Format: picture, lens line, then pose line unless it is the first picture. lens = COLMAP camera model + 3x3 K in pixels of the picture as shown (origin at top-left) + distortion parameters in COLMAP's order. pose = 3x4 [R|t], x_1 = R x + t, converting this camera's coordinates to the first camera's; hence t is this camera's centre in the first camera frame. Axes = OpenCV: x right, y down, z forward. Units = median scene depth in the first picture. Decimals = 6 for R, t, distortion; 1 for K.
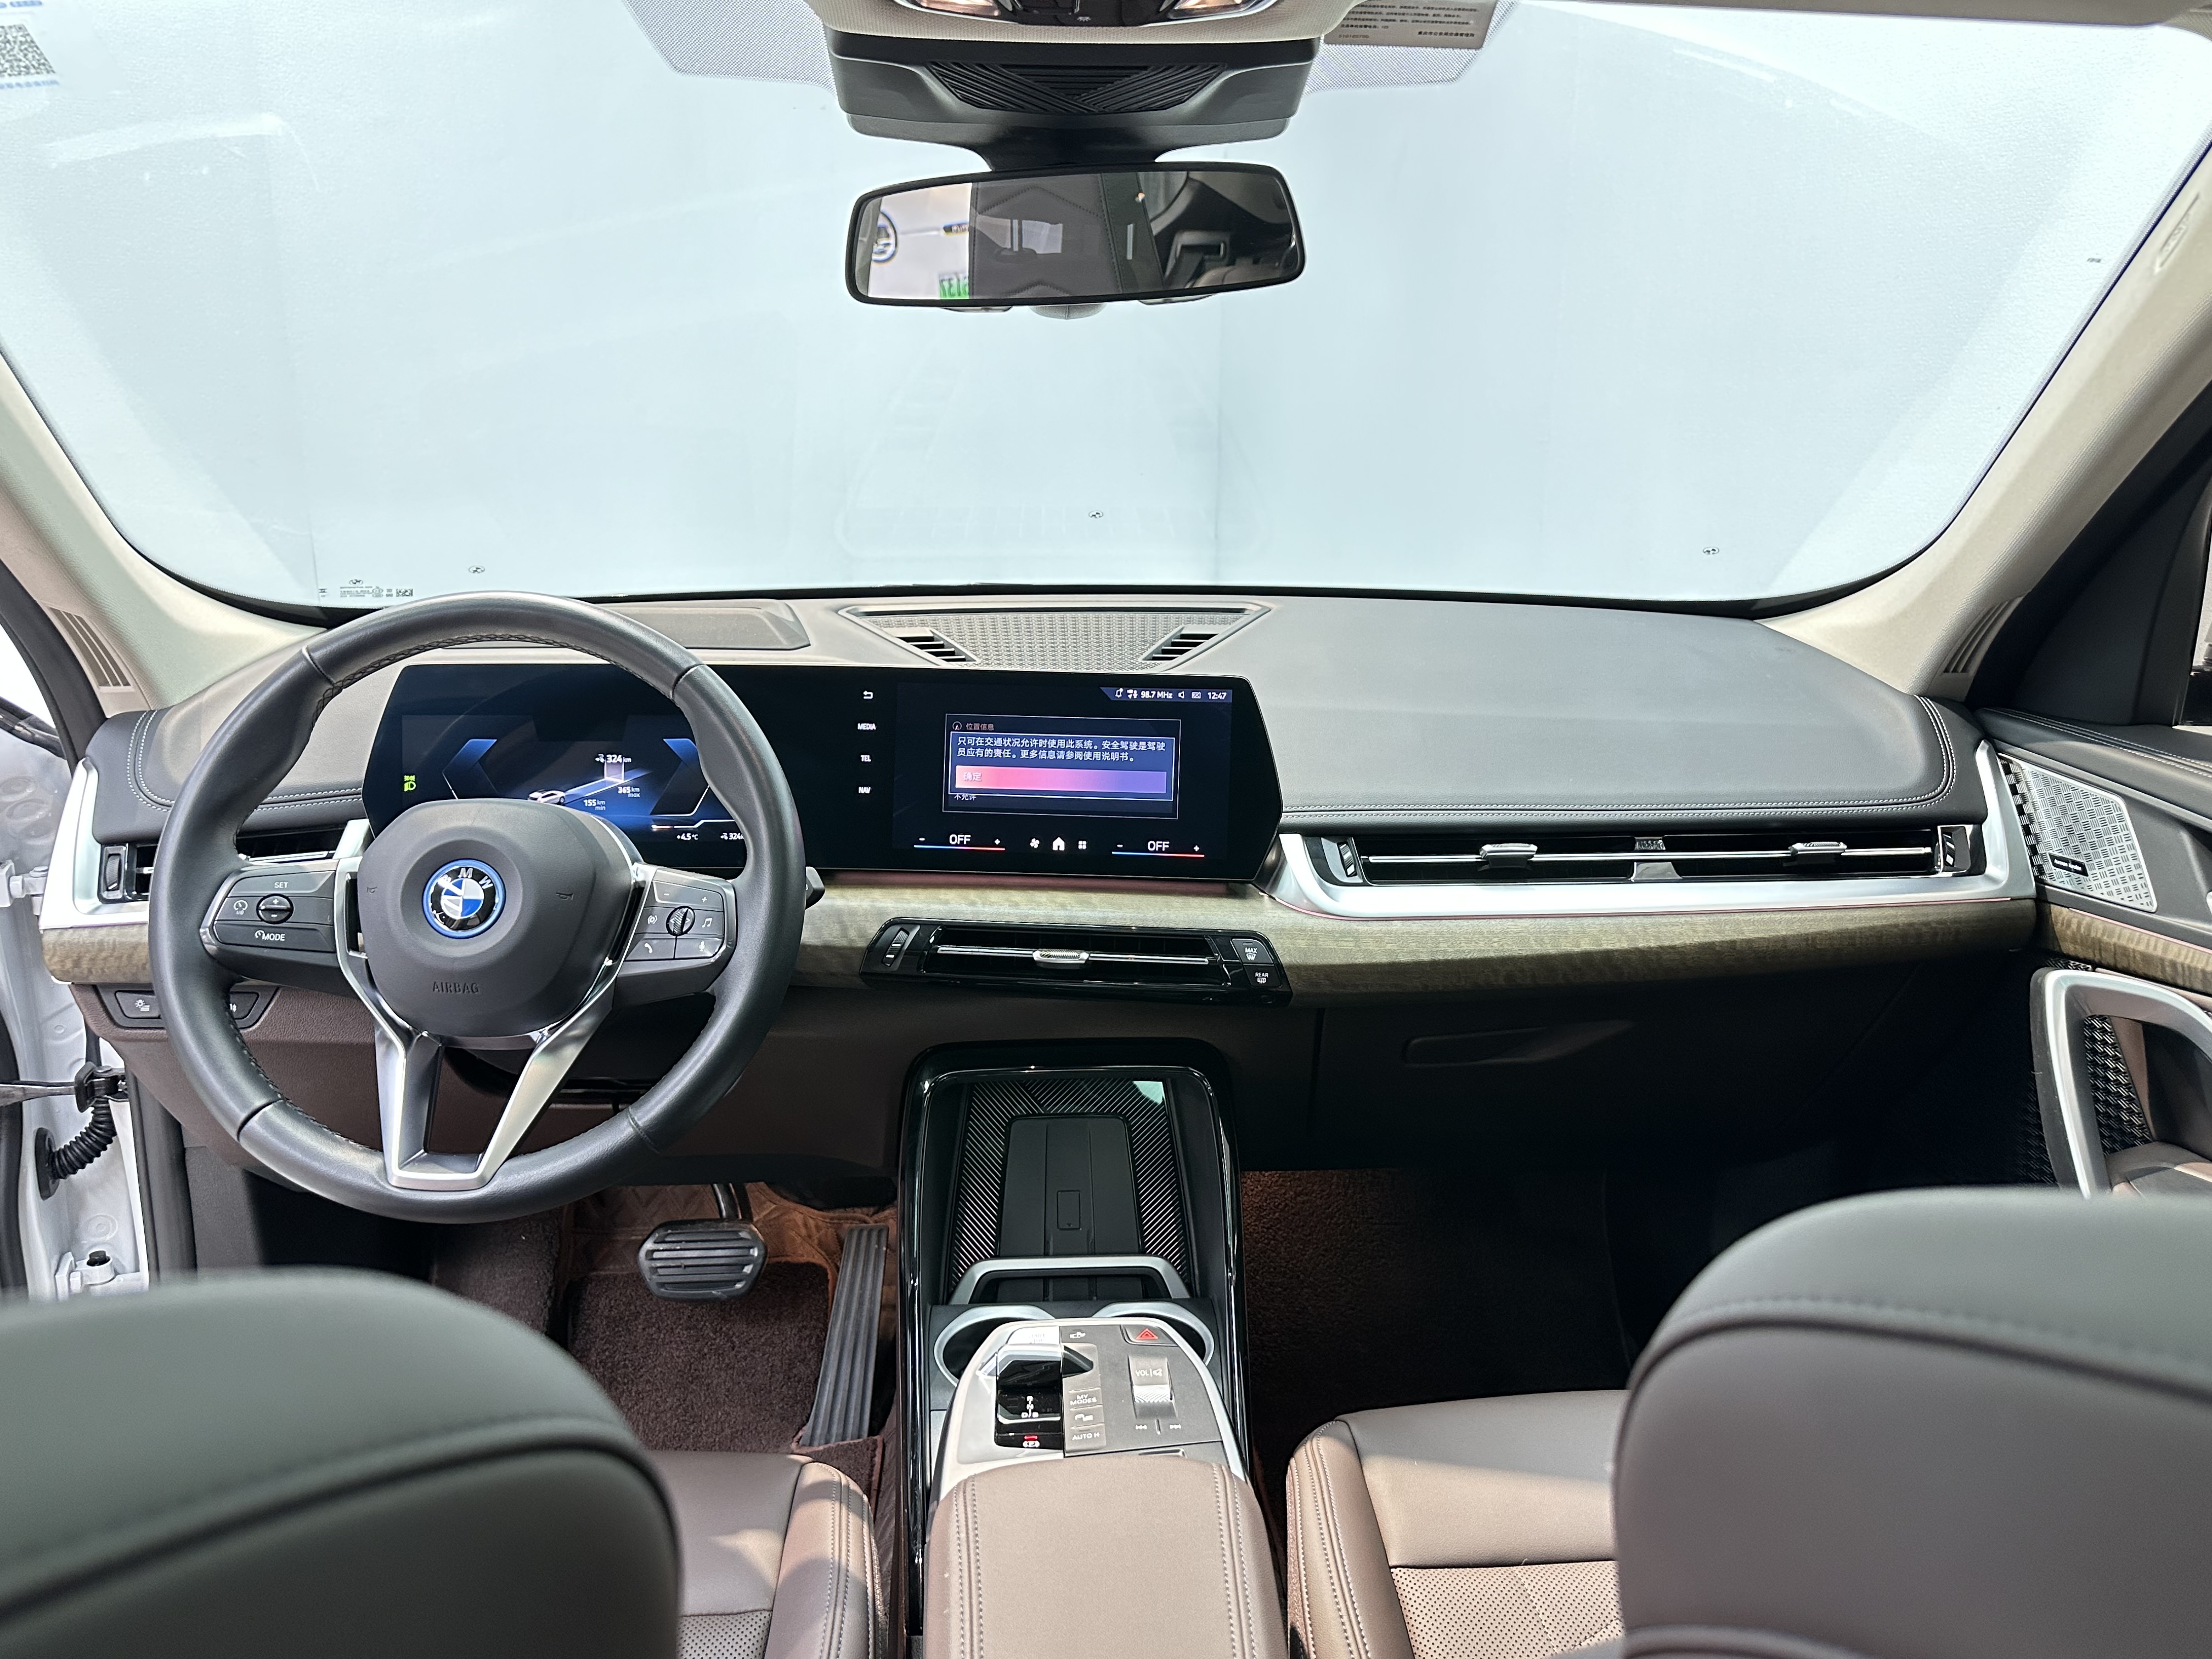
lens RADIAL K [[1565.9, 0, 1118.1], [0, 1565.9, 812.6], [0, 0, 1]] dist [0.057735, 0.004514]
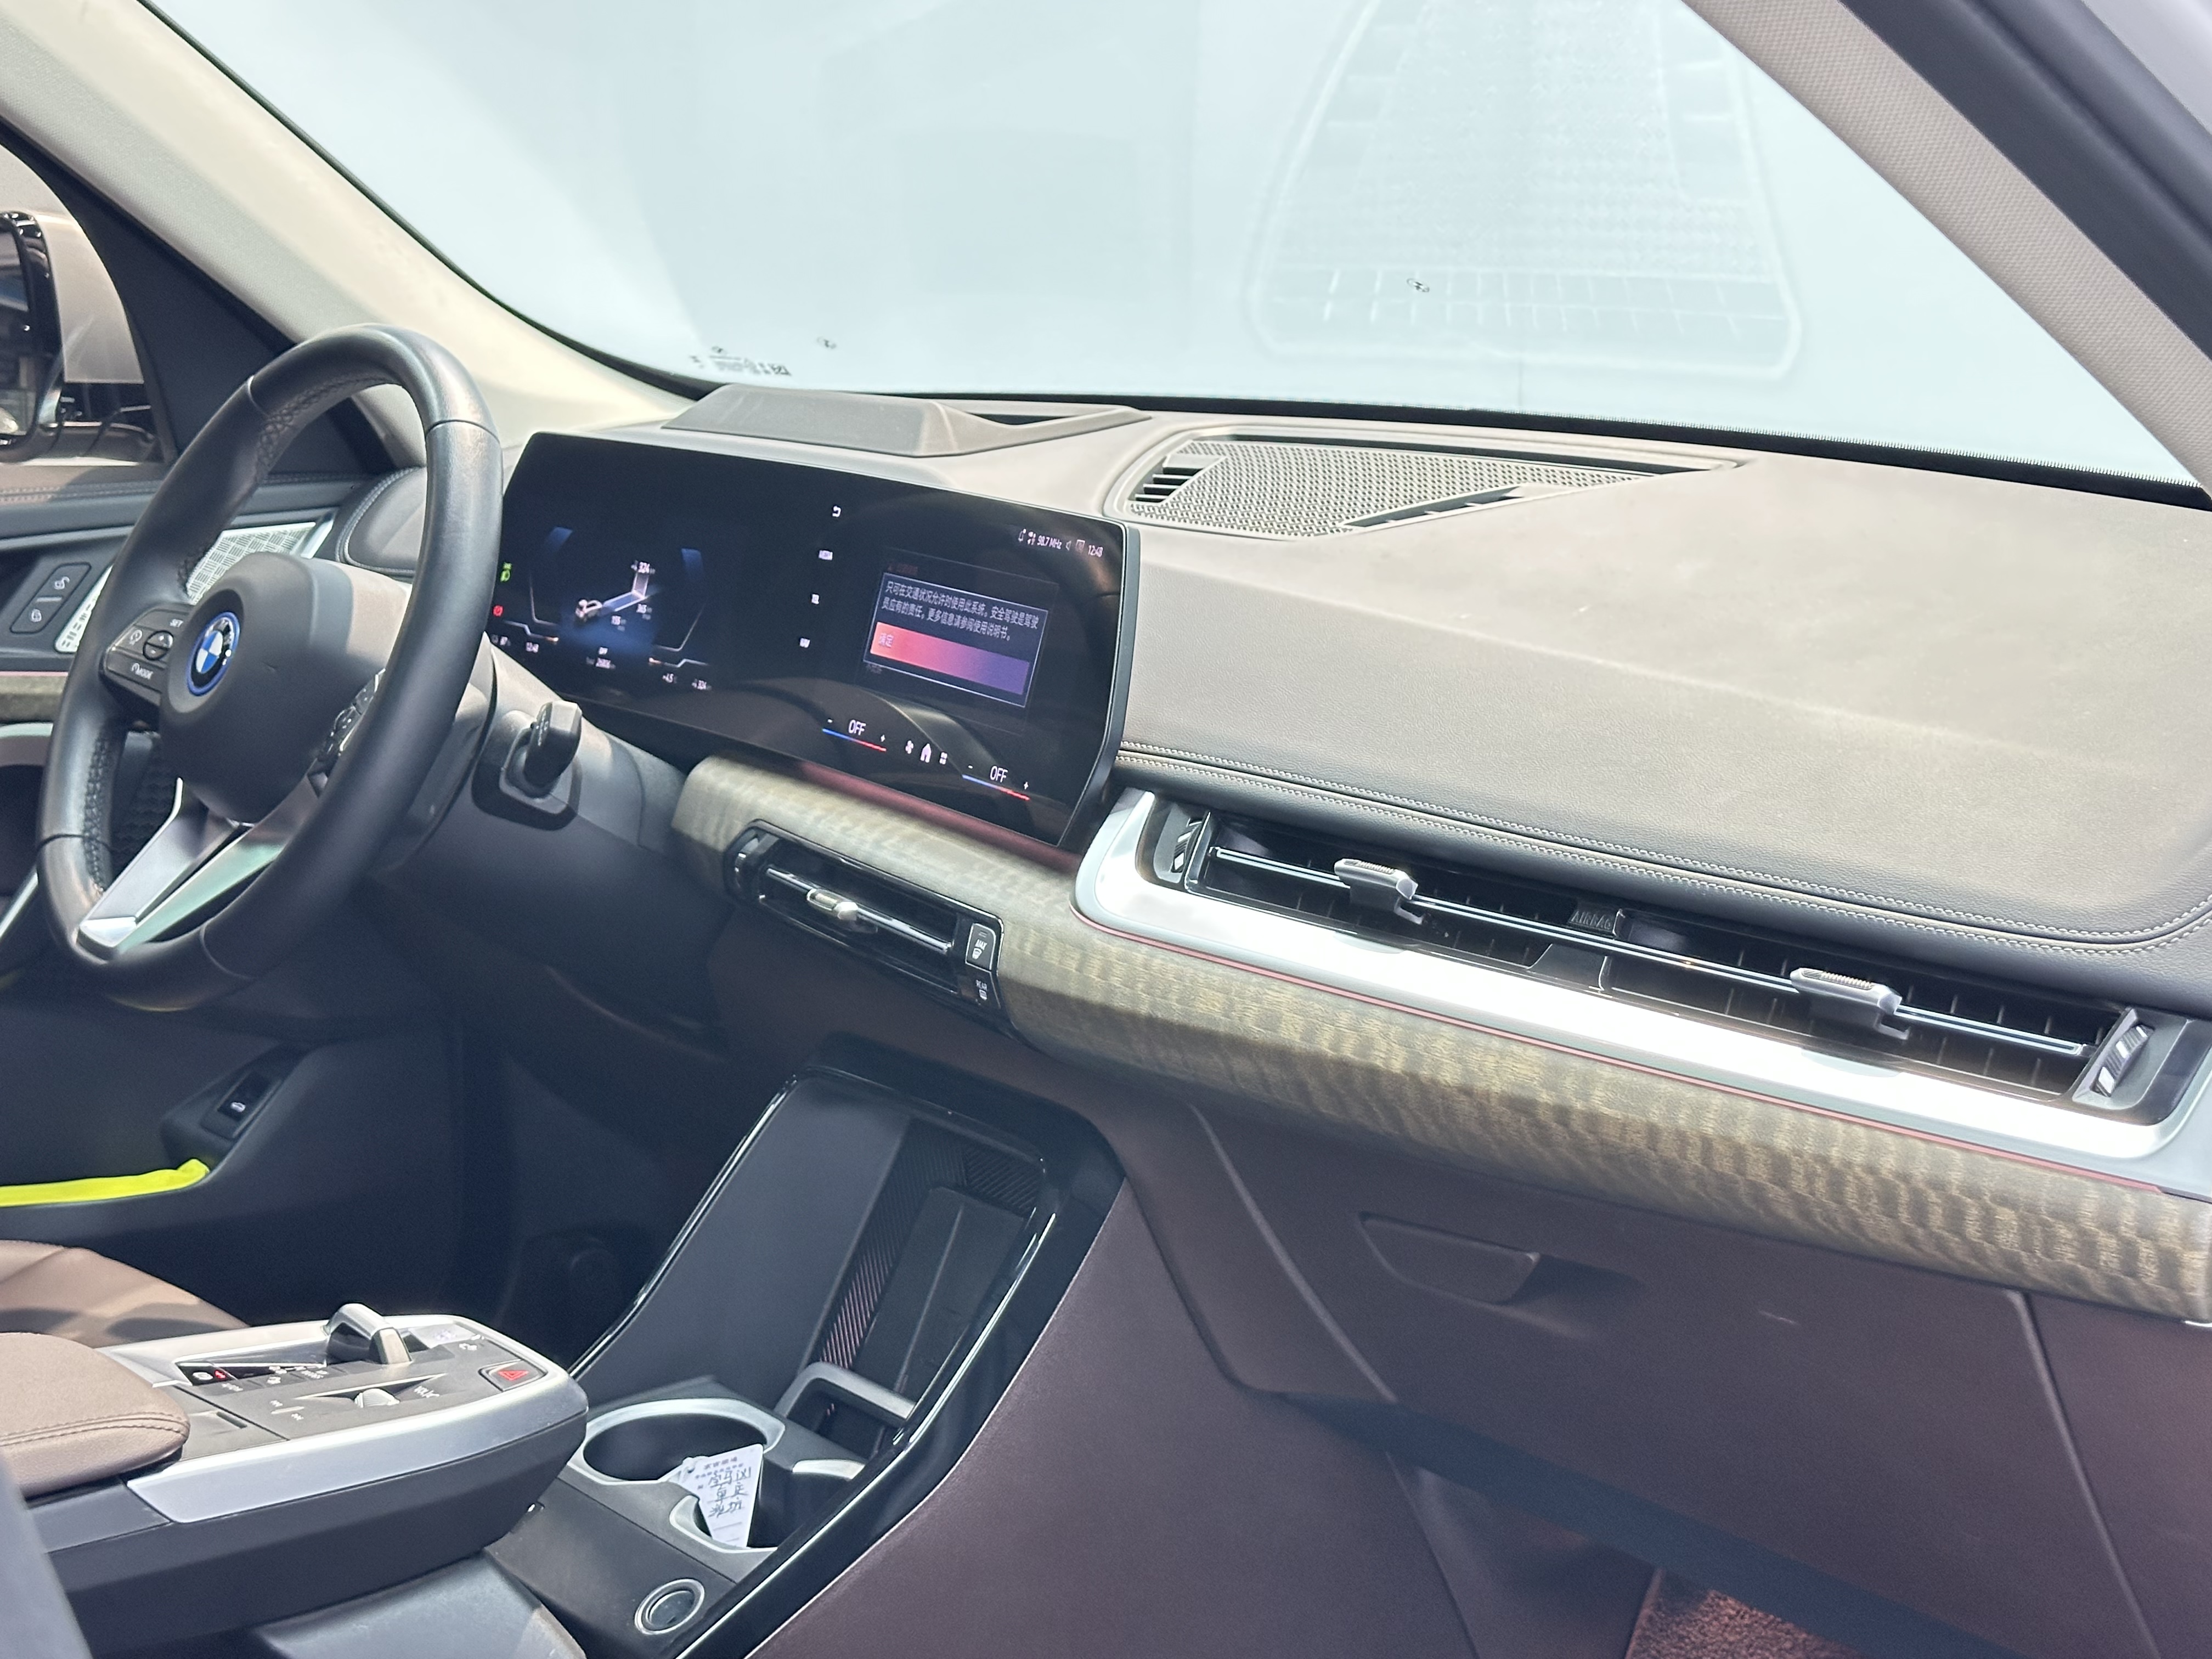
lens RADIAL K [[3171.6, 0, 1105.6], [0, 3171.6, 824.5], [0, 0, 1]] dist [0.117013, 0.000000]
pose [[0.593852, 0.154708, -0.789560, 1.095057], [-0.199727, 0.978968, 0.041600, -0.021692], [0.779390, 0.132992, 0.612262, 0.249001]]
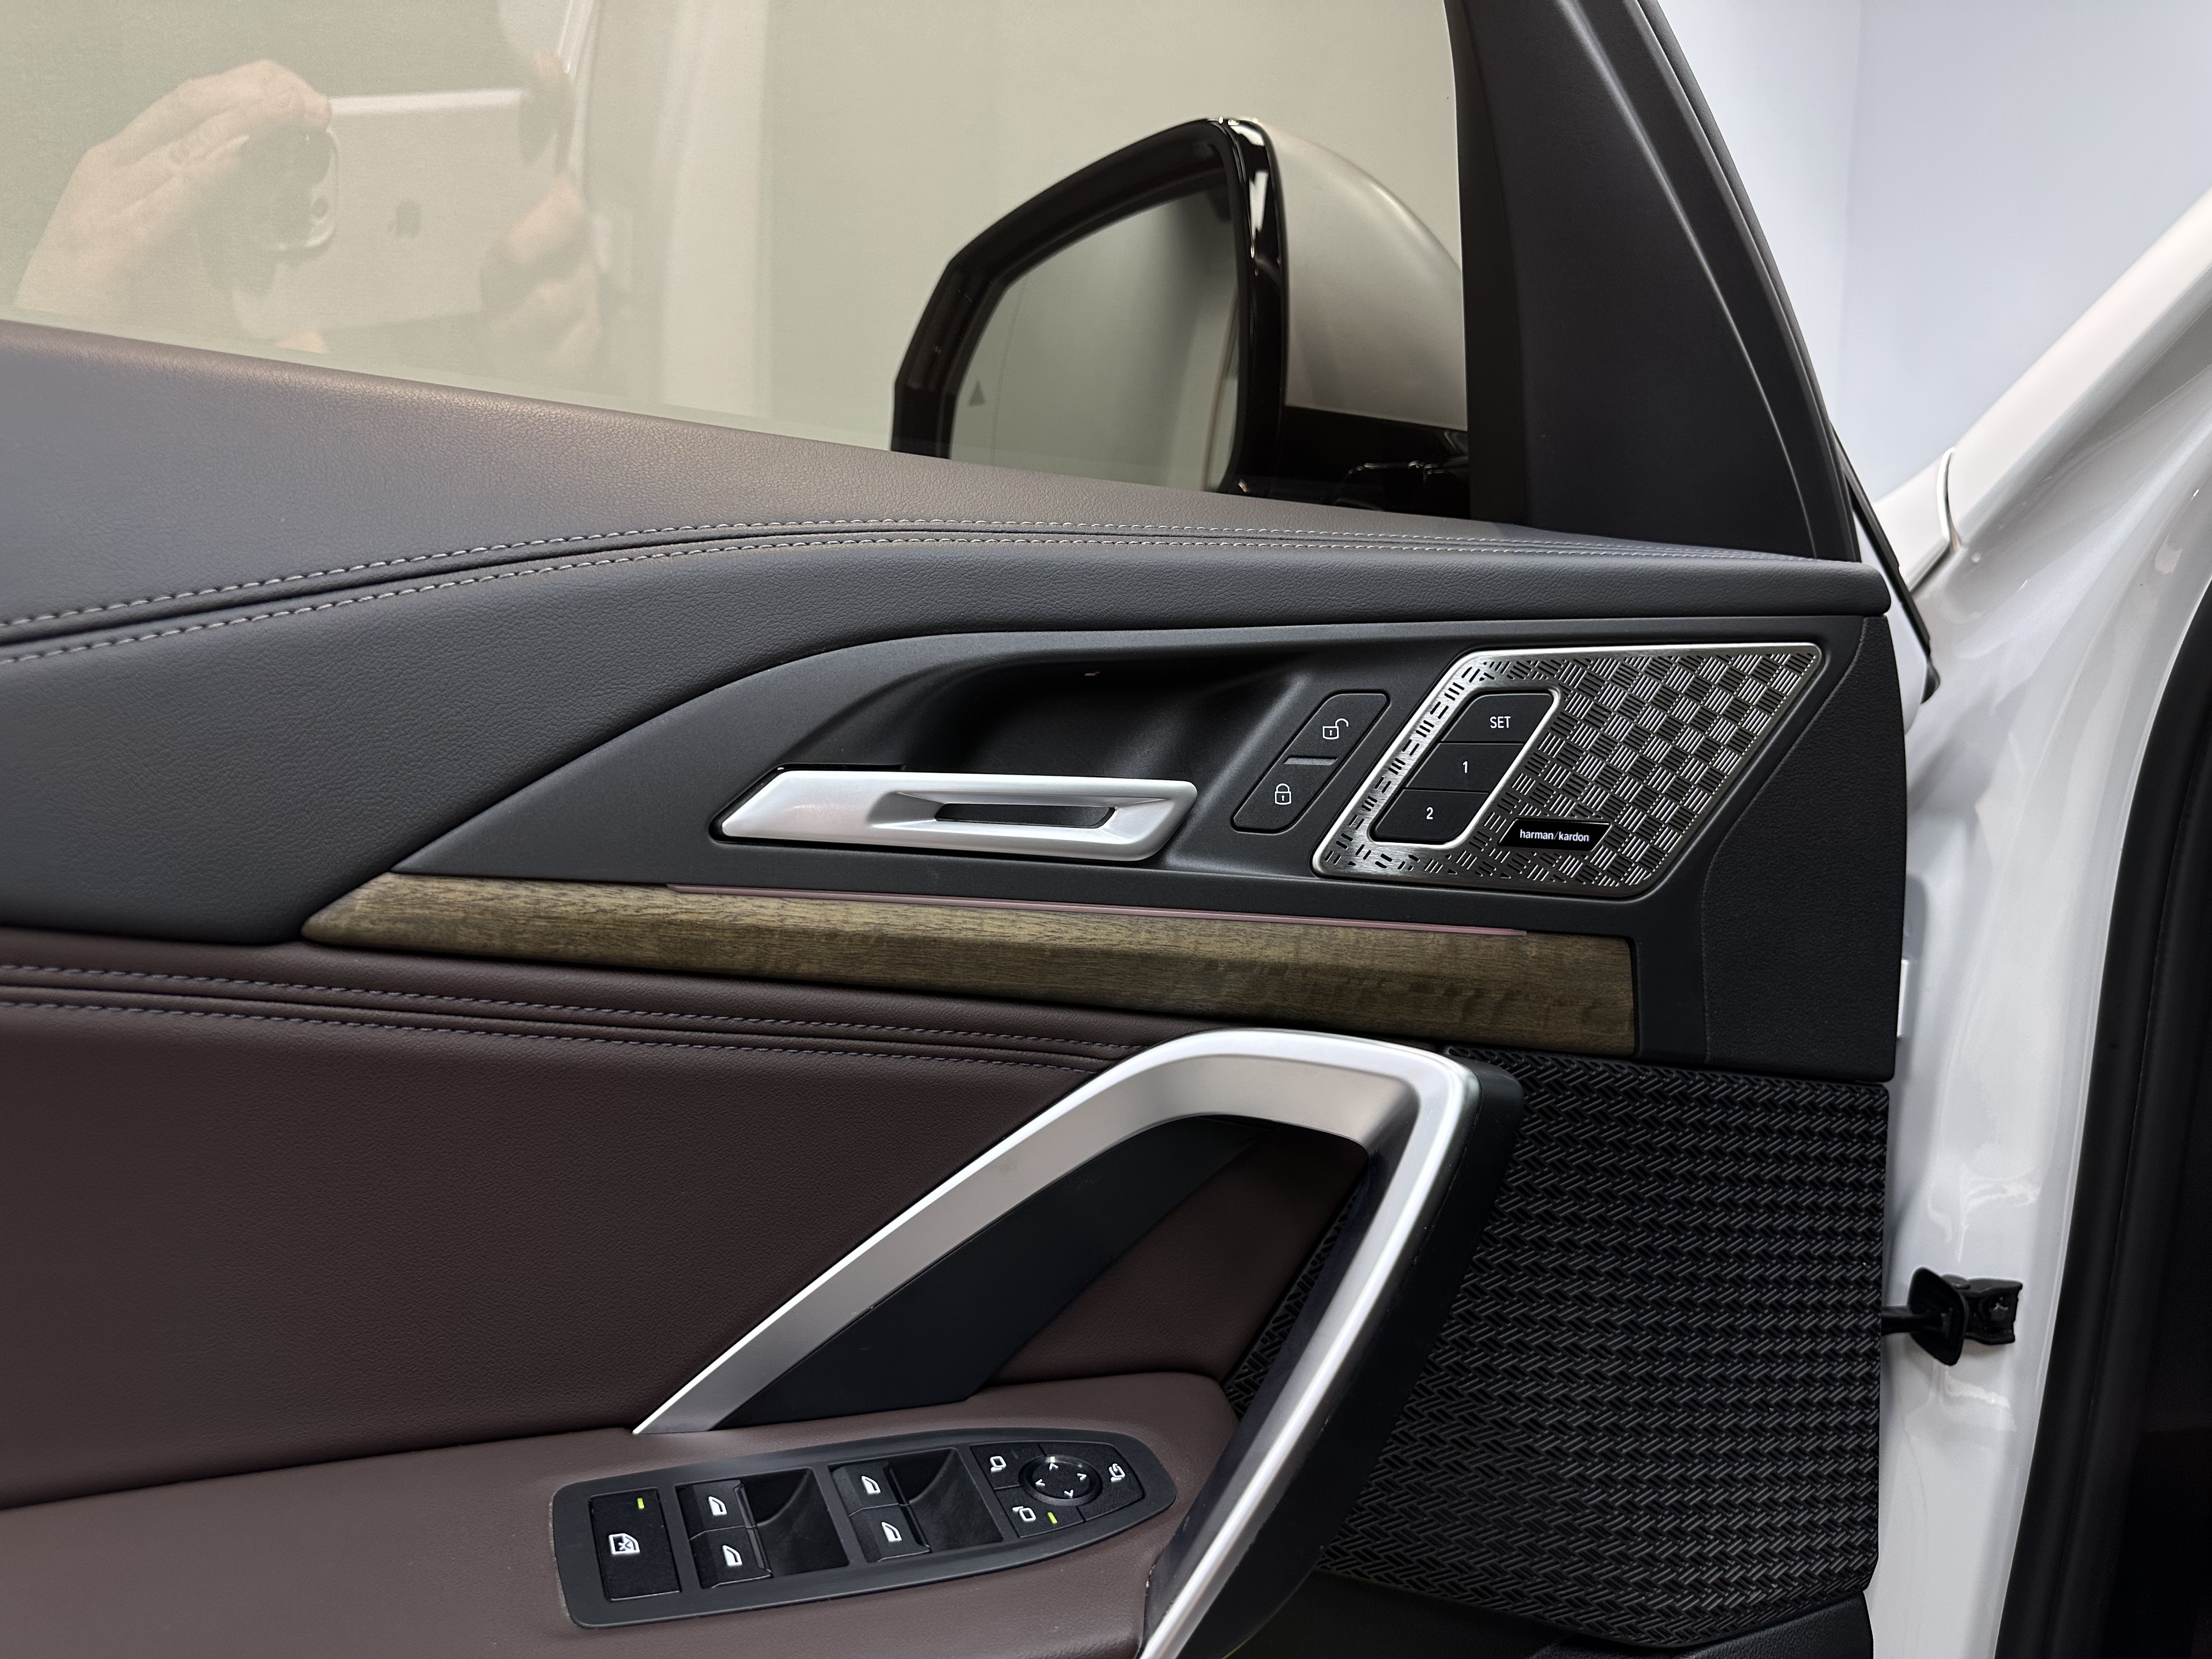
lens RADIAL K [[1565.9, 0, 1110.6], [0, 1565.9, 821.3], [0, 0, 1]] dist [0.057735, 0.004514]
pose [[0.396761, 0.083383, -0.914127, -0.321264], [-0.243372, 0.969781, -0.017172, 0.081717], [0.885071, 0.229285, 0.405065, 0.658401]]
